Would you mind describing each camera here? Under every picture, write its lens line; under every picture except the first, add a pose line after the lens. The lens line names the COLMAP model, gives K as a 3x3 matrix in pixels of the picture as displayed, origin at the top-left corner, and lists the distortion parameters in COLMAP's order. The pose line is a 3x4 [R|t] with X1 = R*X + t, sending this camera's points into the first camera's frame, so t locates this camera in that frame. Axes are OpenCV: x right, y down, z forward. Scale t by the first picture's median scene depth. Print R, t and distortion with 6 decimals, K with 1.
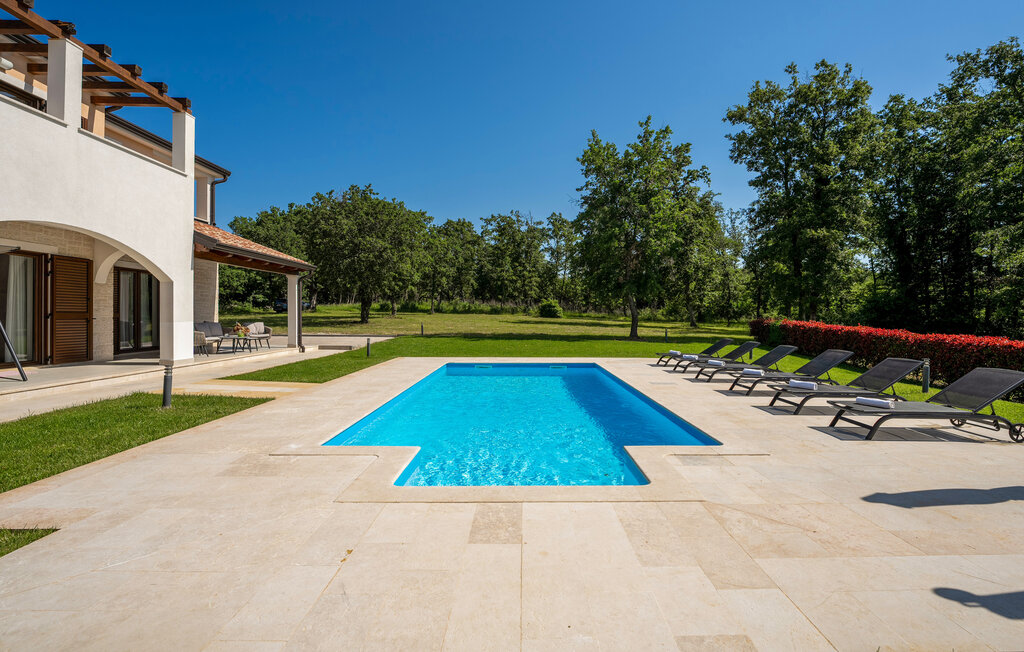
lens RADIAL K [[485.9, 0, 512.6], [0, 485.9, 318.6], [0, 0, 1]] dist [-0.001284, 0.000316]
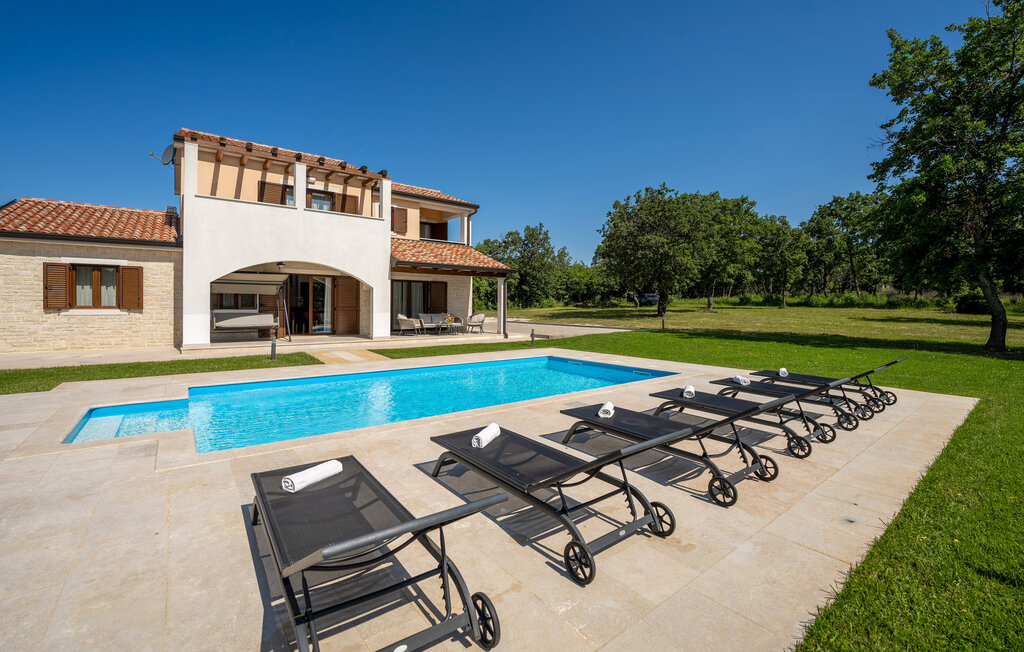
lens RADIAL K [[435.0, 0, 513.4], [0, 435.0, 322.4], [0, 0, 1]] dist [-0.005403, 0.000015]
pose [[0.603534, 0.028054, -0.796844, 0.314515], [-0.008265, 0.999547, 0.028930, -0.003308], [0.797295, -0.010875, 0.603492, 0.216768]]
